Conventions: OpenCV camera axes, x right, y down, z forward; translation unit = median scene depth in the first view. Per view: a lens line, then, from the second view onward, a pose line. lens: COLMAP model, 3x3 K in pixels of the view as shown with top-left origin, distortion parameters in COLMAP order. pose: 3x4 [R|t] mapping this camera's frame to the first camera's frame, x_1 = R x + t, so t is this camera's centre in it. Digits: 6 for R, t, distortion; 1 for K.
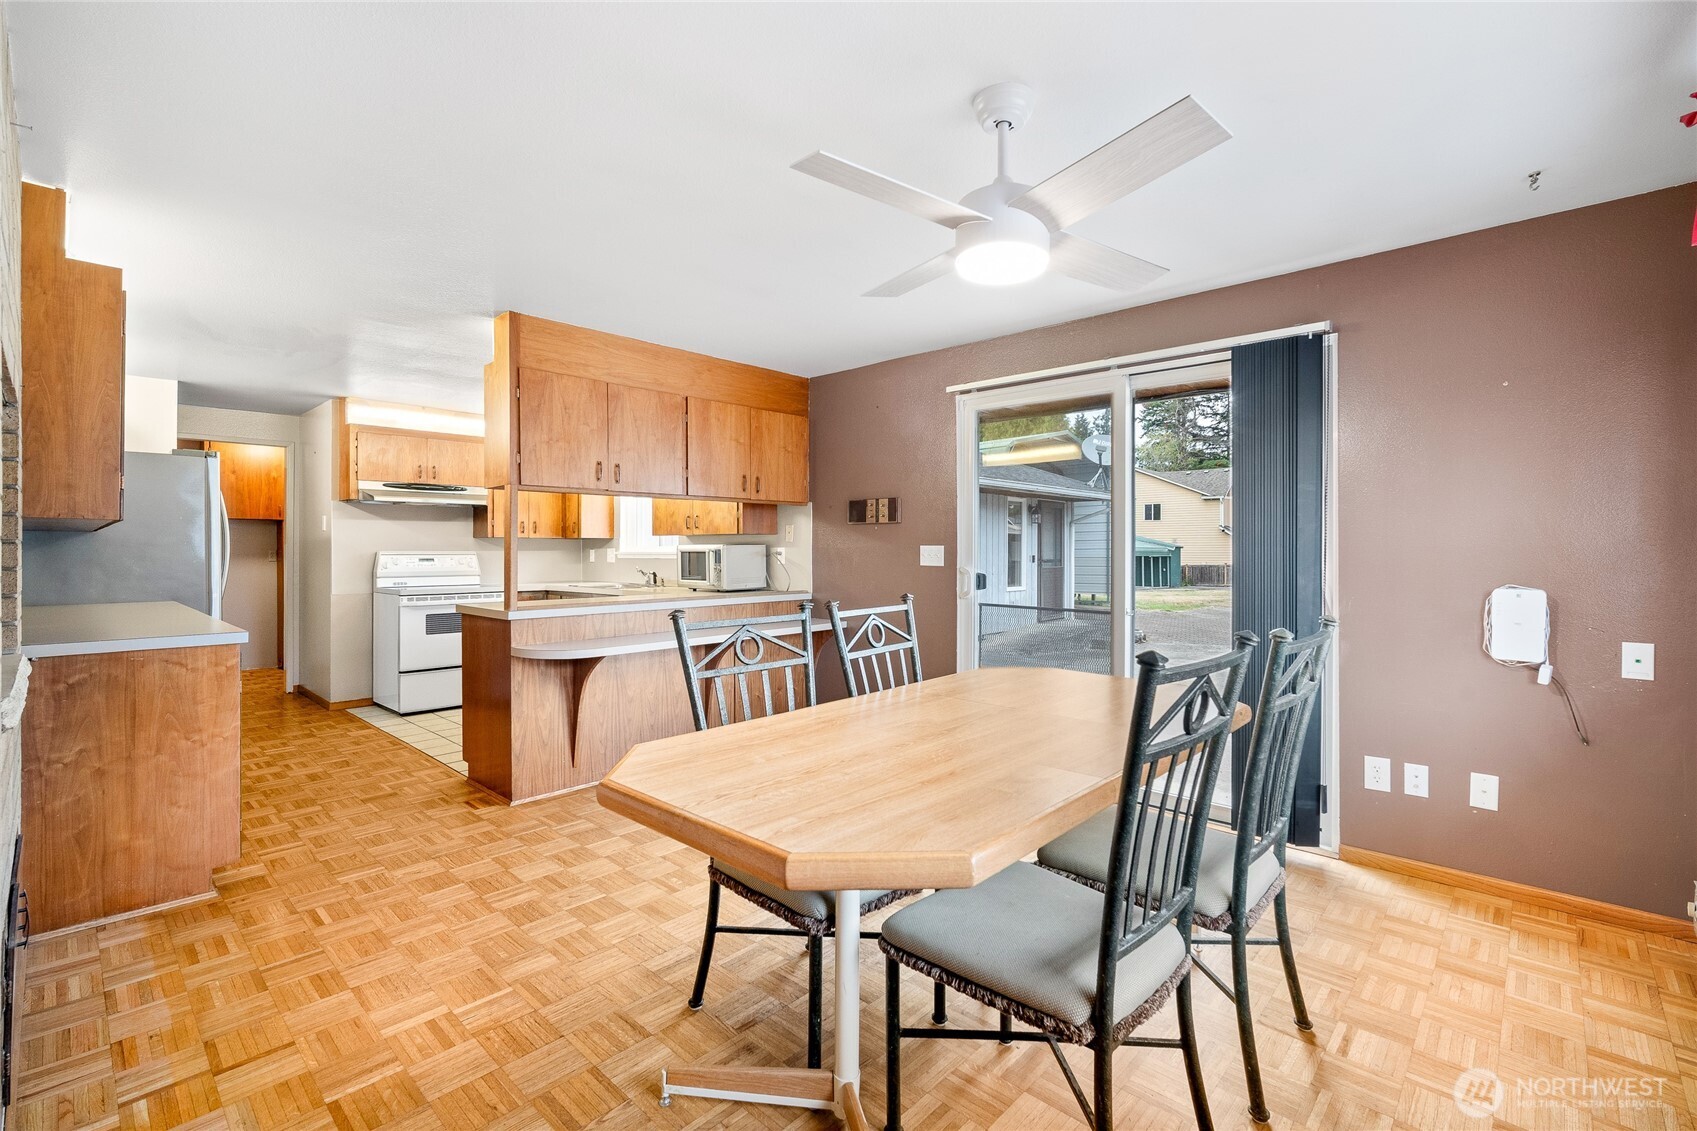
lens RADIAL K [[752.3, 0, 848.4], [0, 752.3, 547.0], [0, 0, 1]] dist [-0.016287, 0.006687]
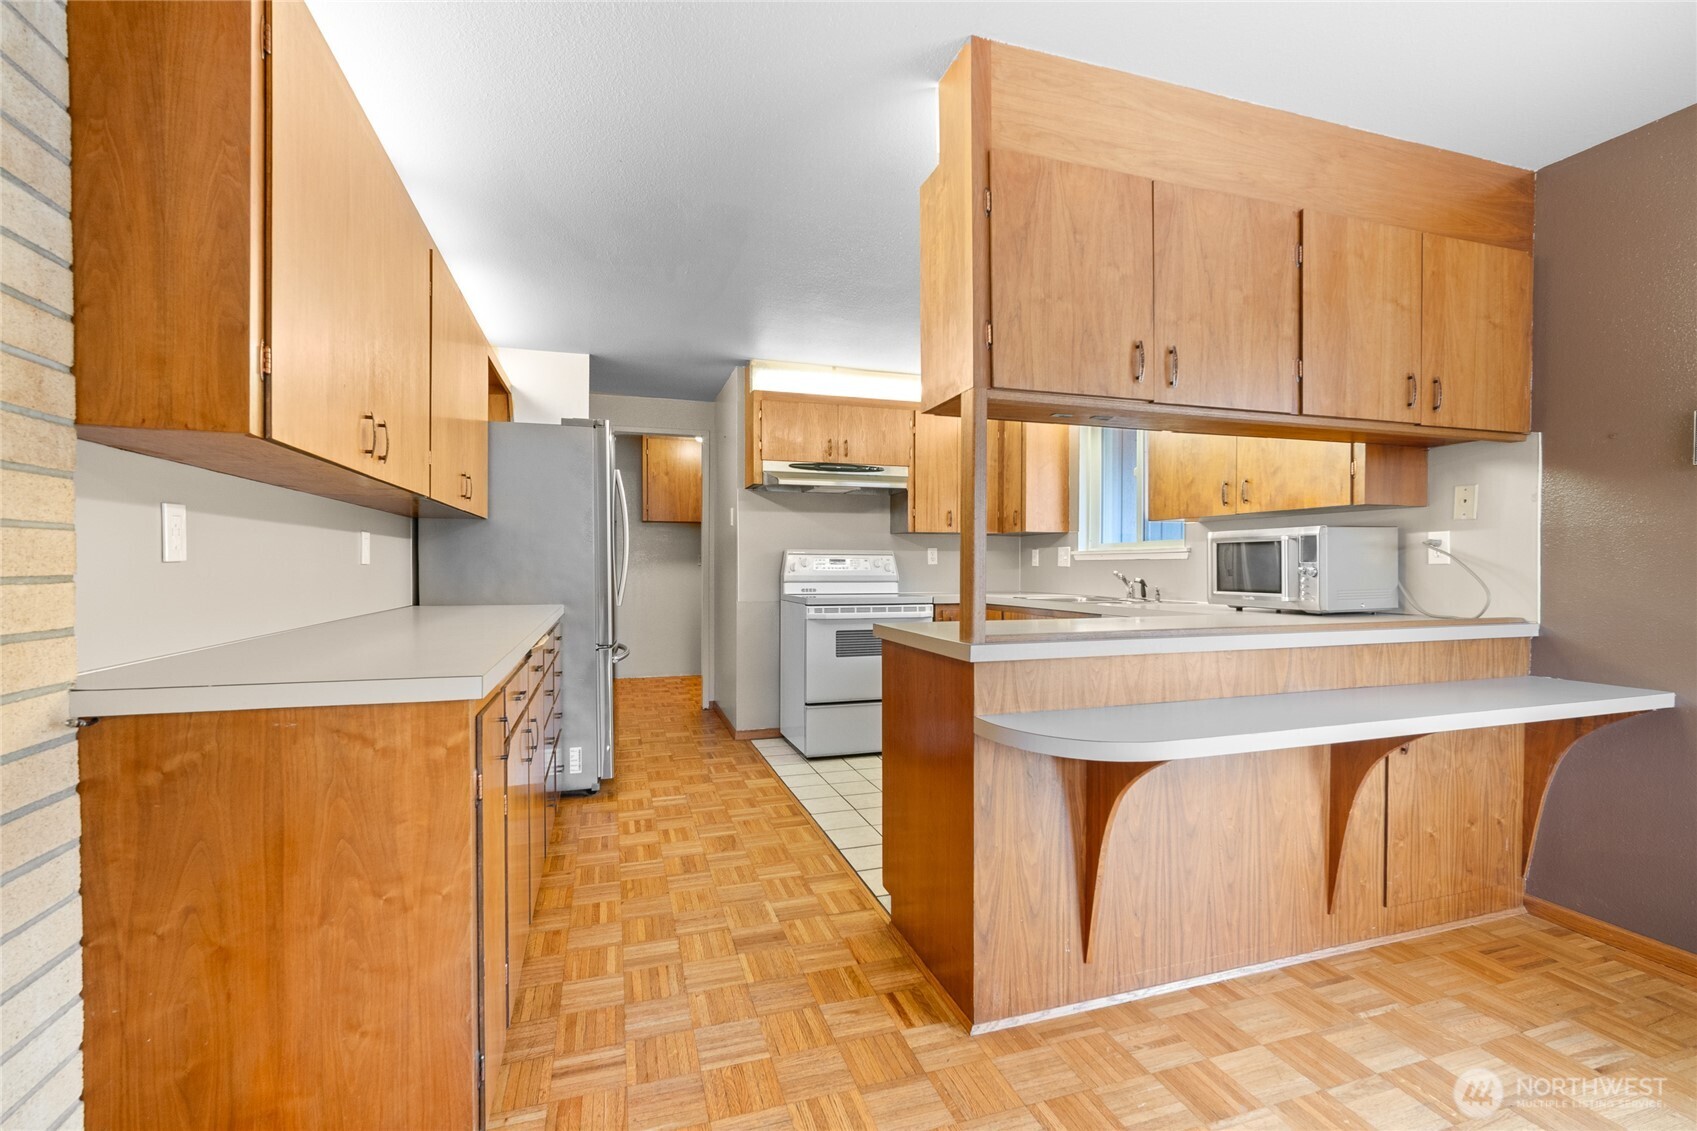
lens RADIAL K [[745.6, 0, 848.5], [0, 745.6, 565.5], [0, 0, 1]] dist [-0.001621, -0.000009]
pose [[0.873235, 0.002752, -0.487292, -0.212629], [-0.000577, 0.999989, 0.004612, 0.023701], [0.487300, -0.003746, 0.873227, 0.398824]]
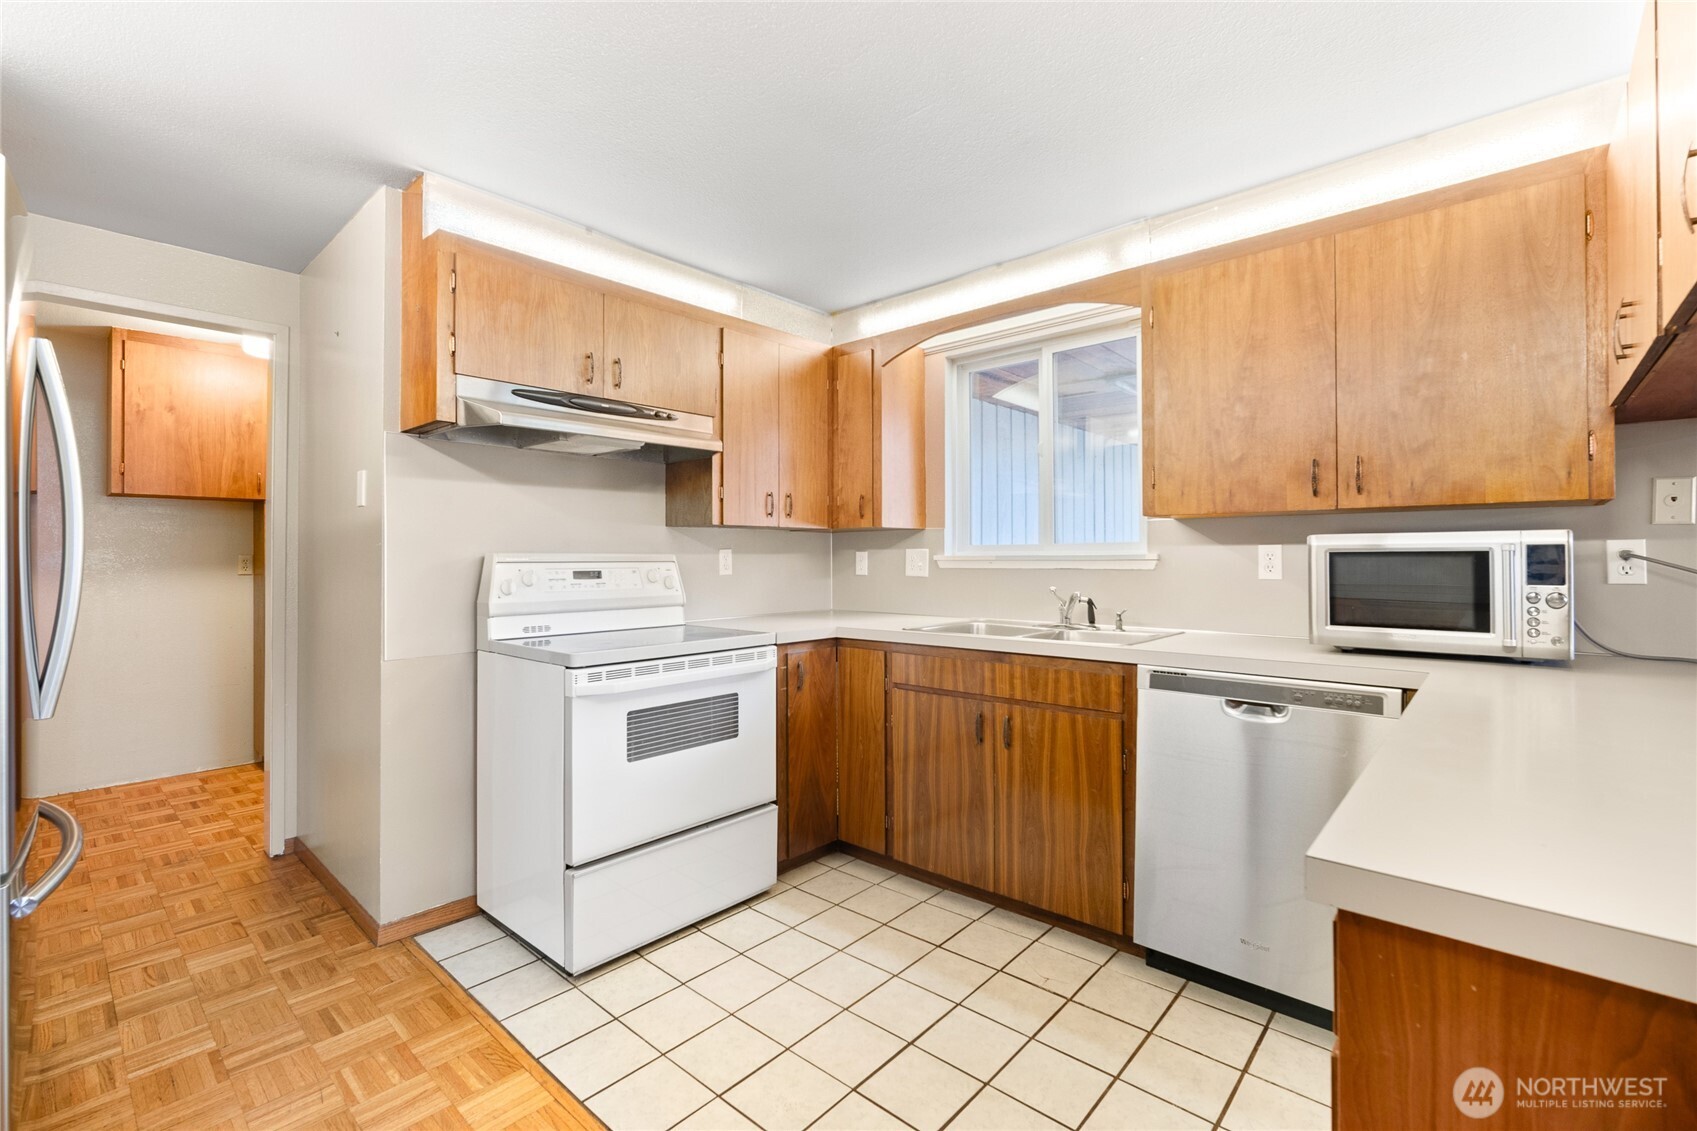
lens RADIAL K [[739.2, 0, 850.1], [0, 739.2, 544.6], [0, 0, 1]] dist [-0.014243, 0.005066]
pose [[0.999695, -0.002462, 0.024573, -0.533080], [0.002753, 0.999927, -0.011807, 0.007034], [-0.024542, 0.011871, 0.999628, 0.706222]]
